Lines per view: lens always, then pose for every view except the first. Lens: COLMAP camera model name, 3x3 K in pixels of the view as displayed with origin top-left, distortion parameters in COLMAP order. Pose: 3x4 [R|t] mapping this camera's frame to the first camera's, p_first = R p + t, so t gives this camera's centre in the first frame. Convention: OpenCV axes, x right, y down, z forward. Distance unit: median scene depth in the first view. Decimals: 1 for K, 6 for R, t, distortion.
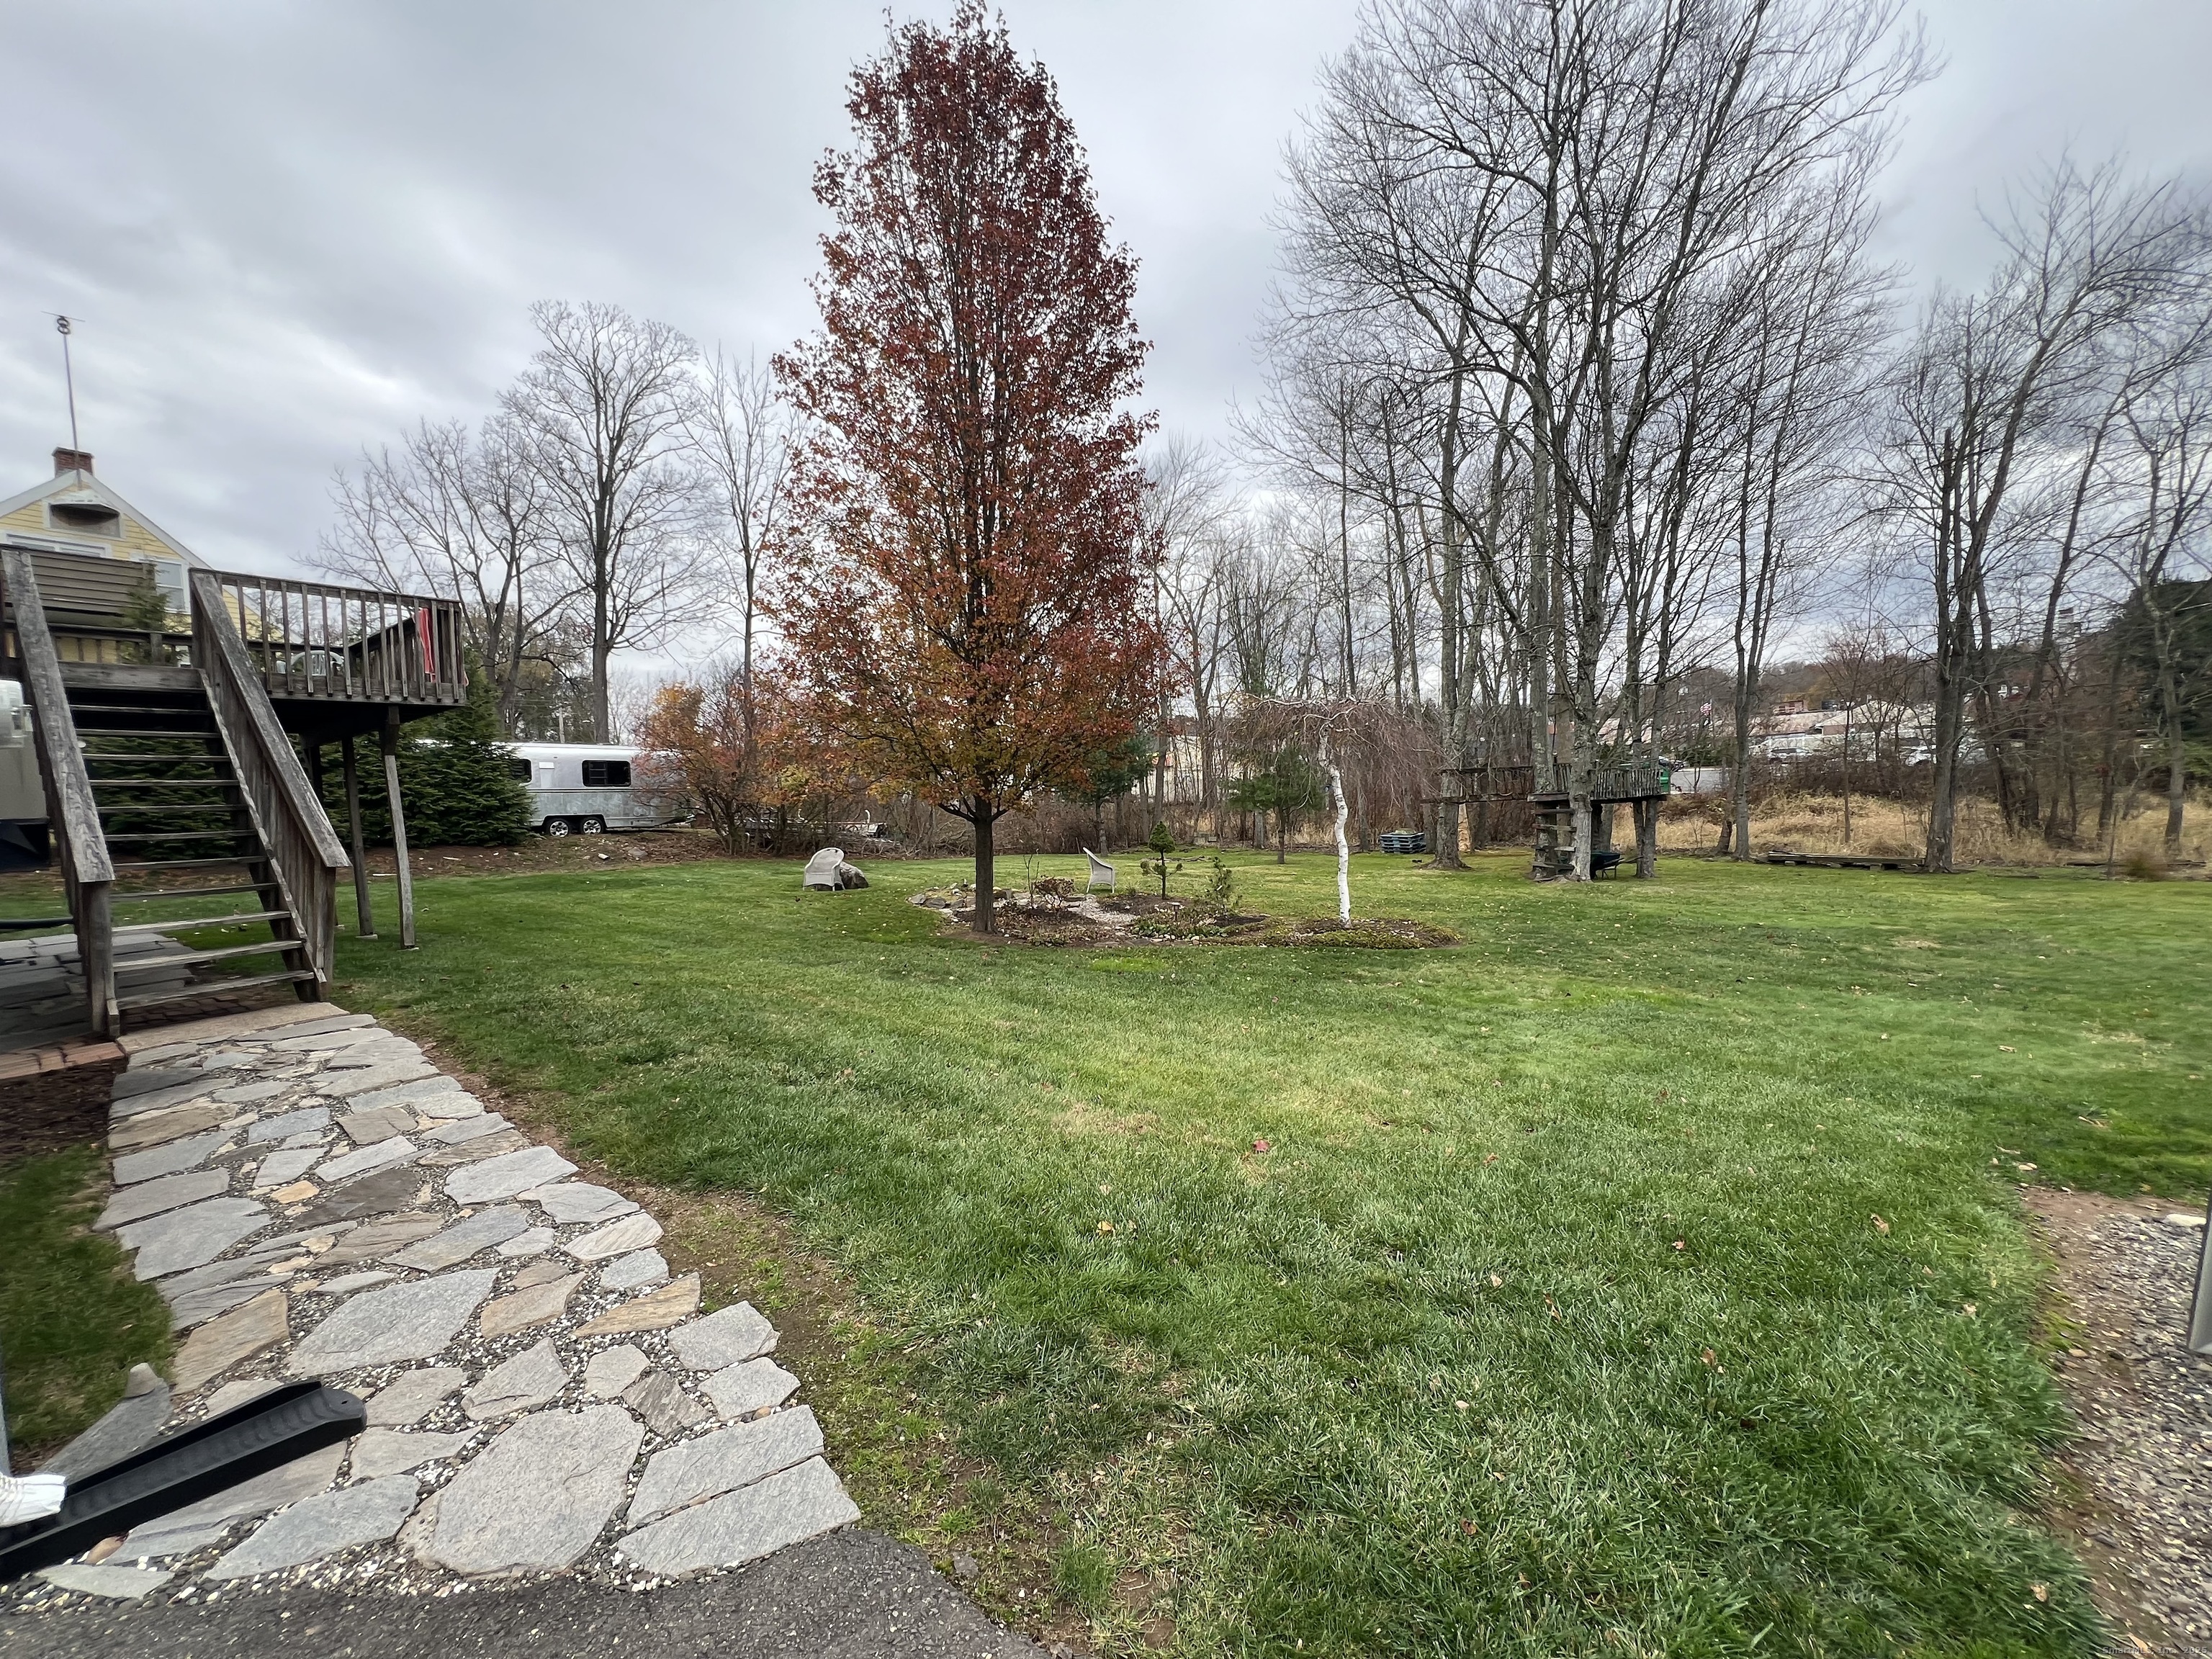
lens RADIAL K [[884.2, 0, 1112.4], [0, 884.2, 830.1], [0, 0, 1]] dist [-0.002488, 0.000321]
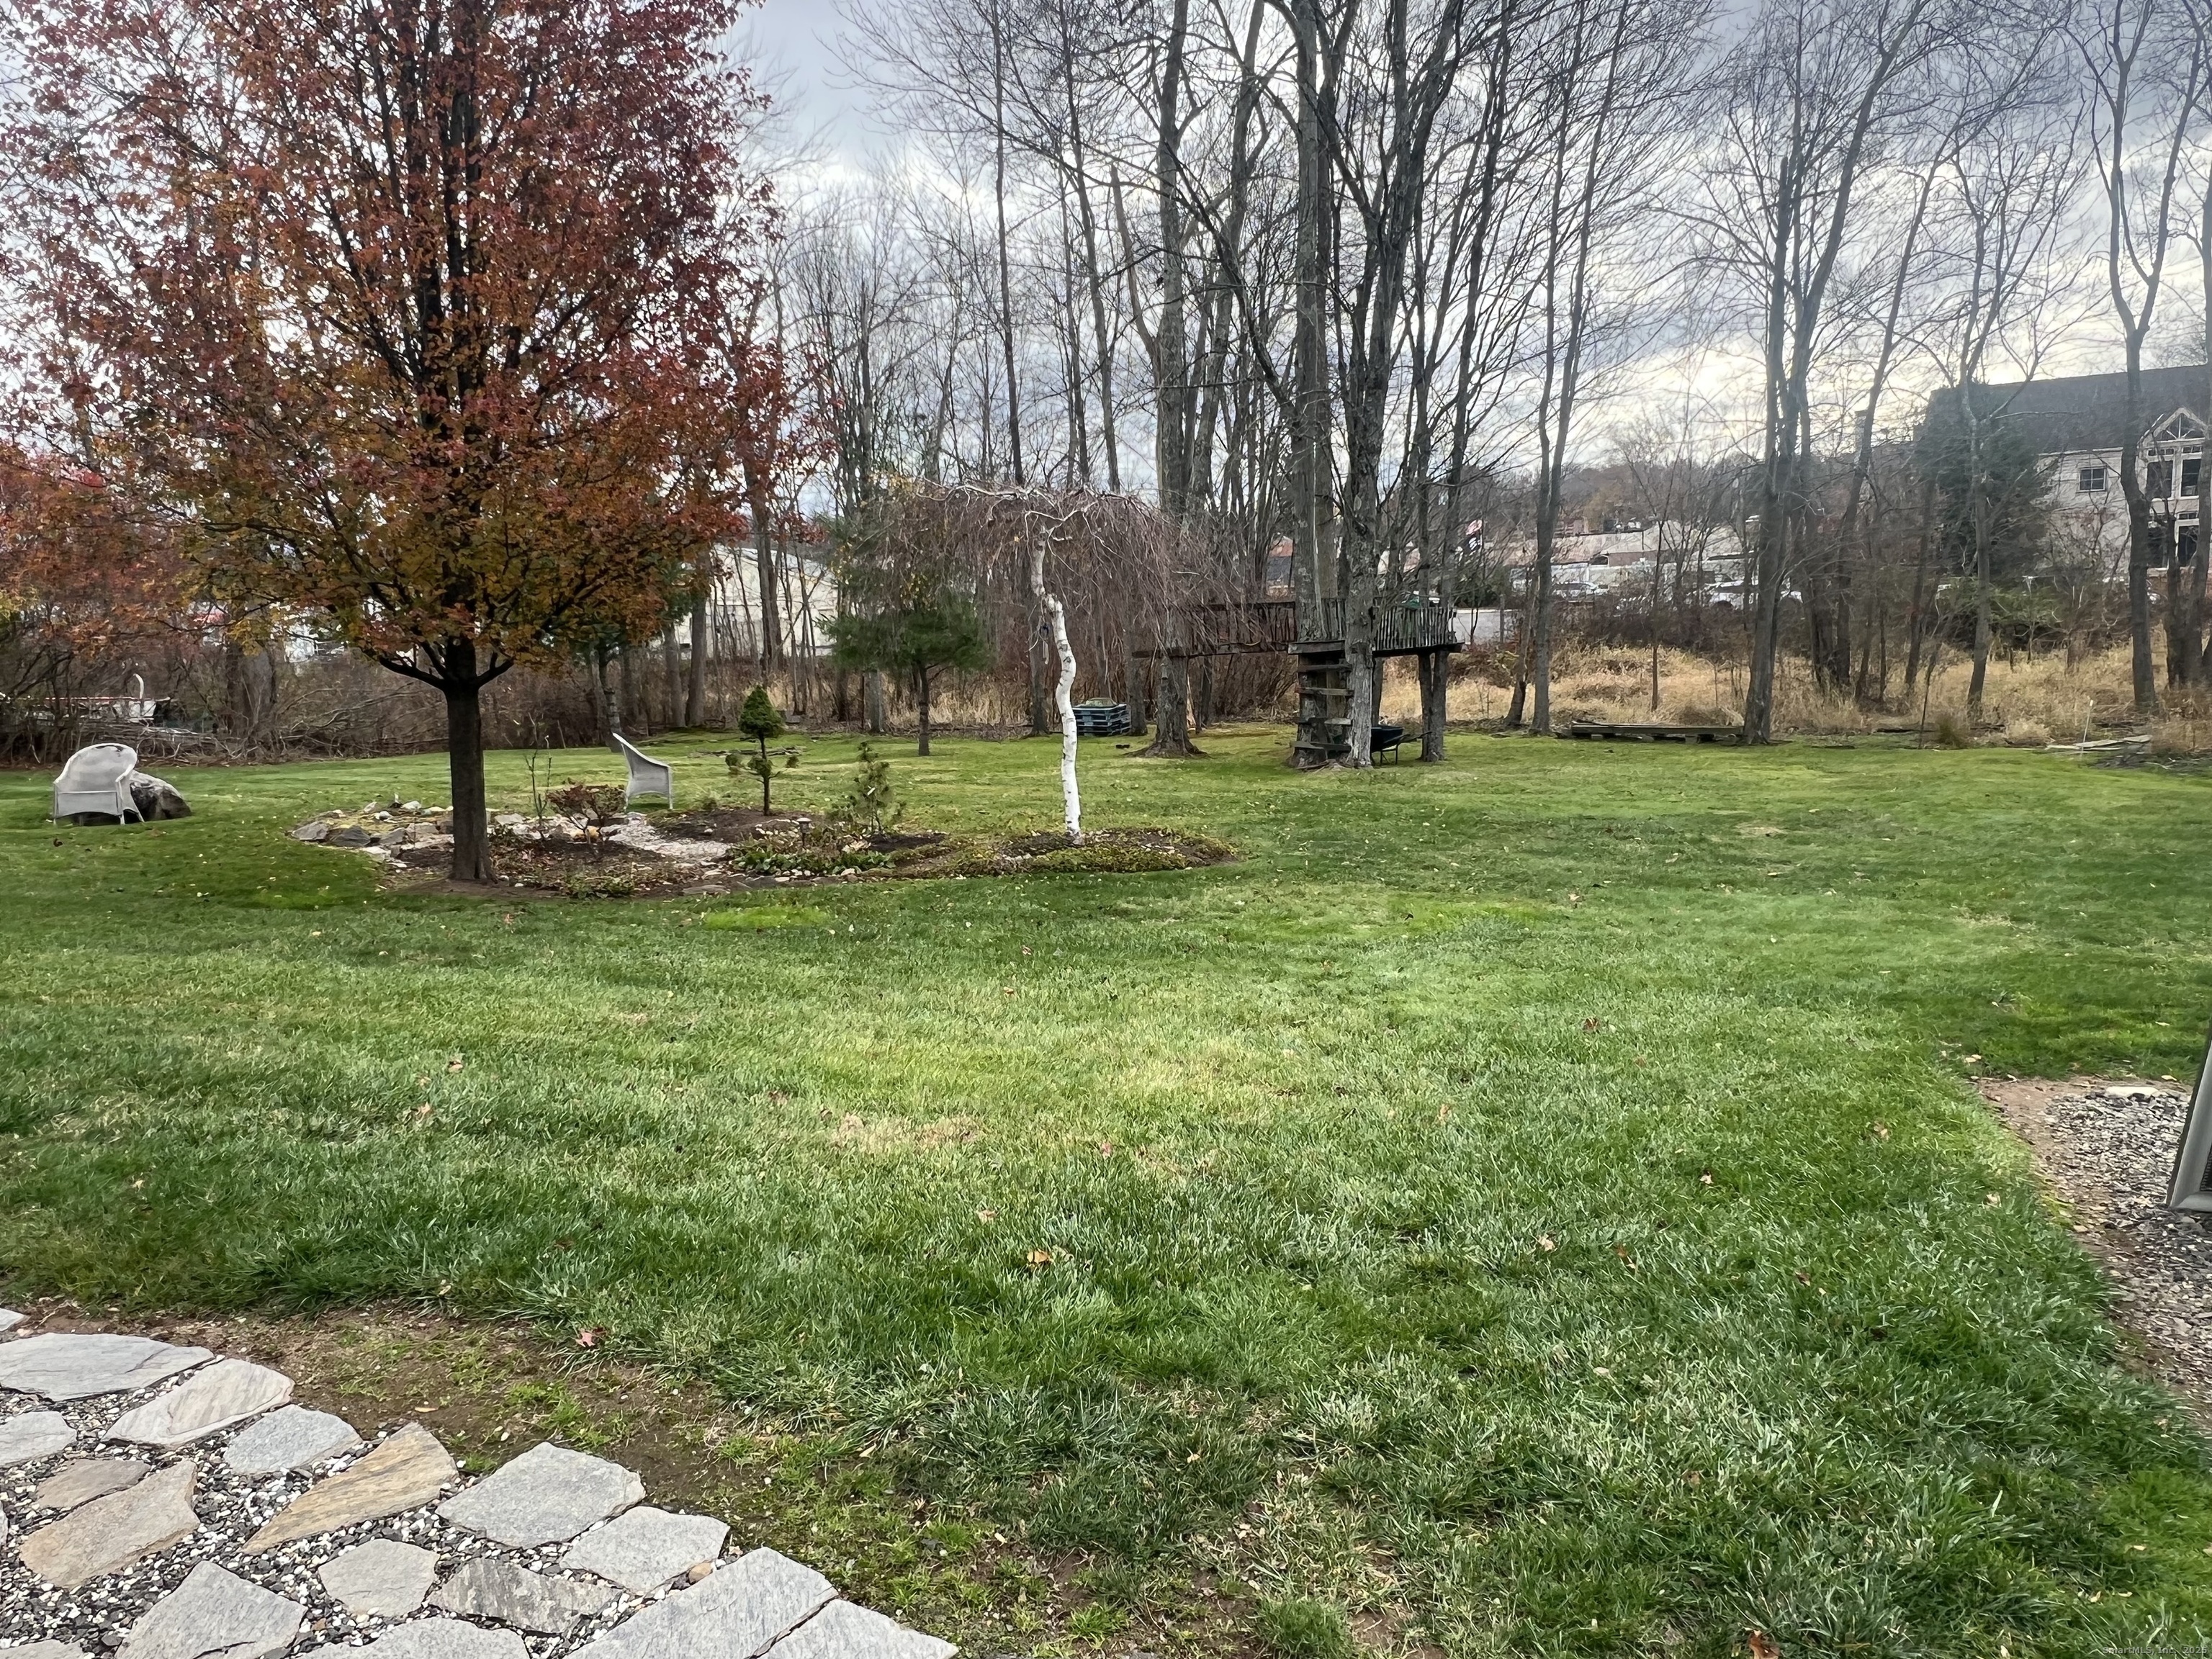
lens RADIAL K [[1432.3, 0, 1110.6], [0, 1432.3, 839.1], [0, 0, 1]] dist [0.000928, -0.005036]
pose [[0.939324, -0.045294, 0.340028, -0.050793], [0.013681, 0.995402, 0.094801, 0.004159], [-0.342759, -0.084396, 0.935625, -0.003227]]
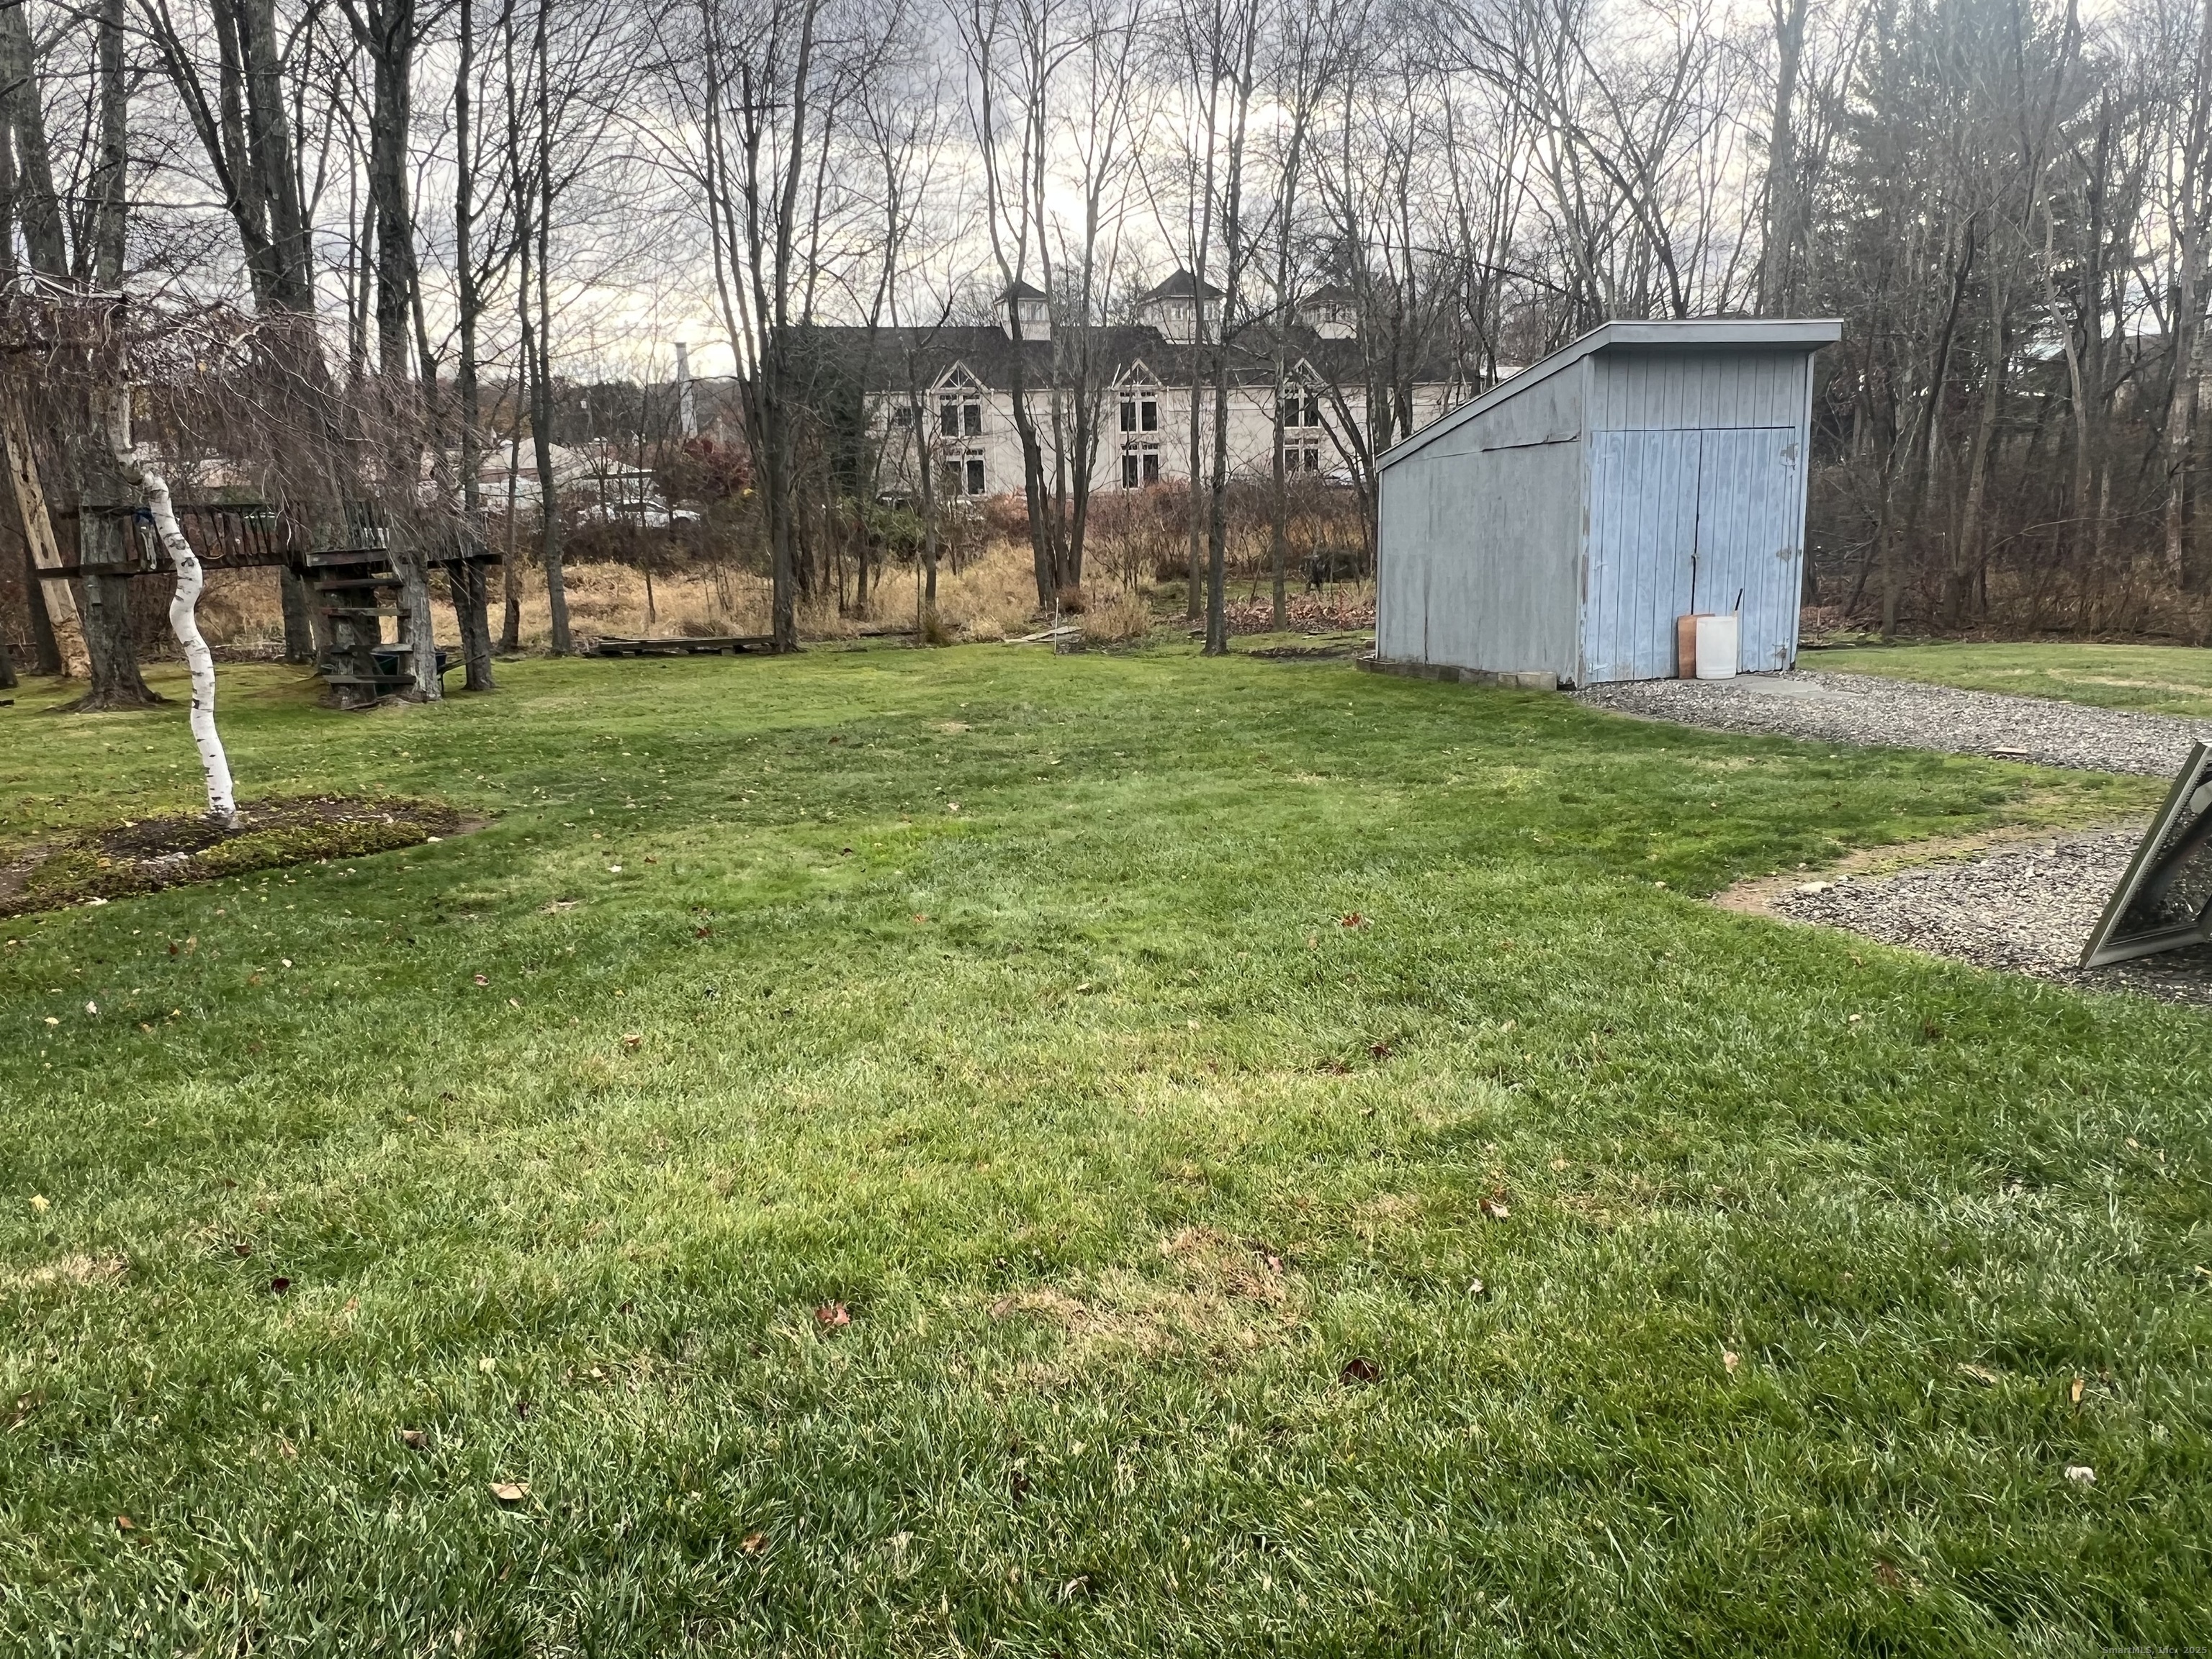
lens RADIAL K [[1432.3, 0, 1104.7], [0, 1432.3, 827.9], [0, 0, 1]] dist [0.000928, -0.005036]
pose [[0.453973, -0.169712, 0.874704, -0.126068], [0.051111, 0.985037, 0.164592, 0.007546], [-0.889548, -0.030014, 0.455854, 0.181079]]
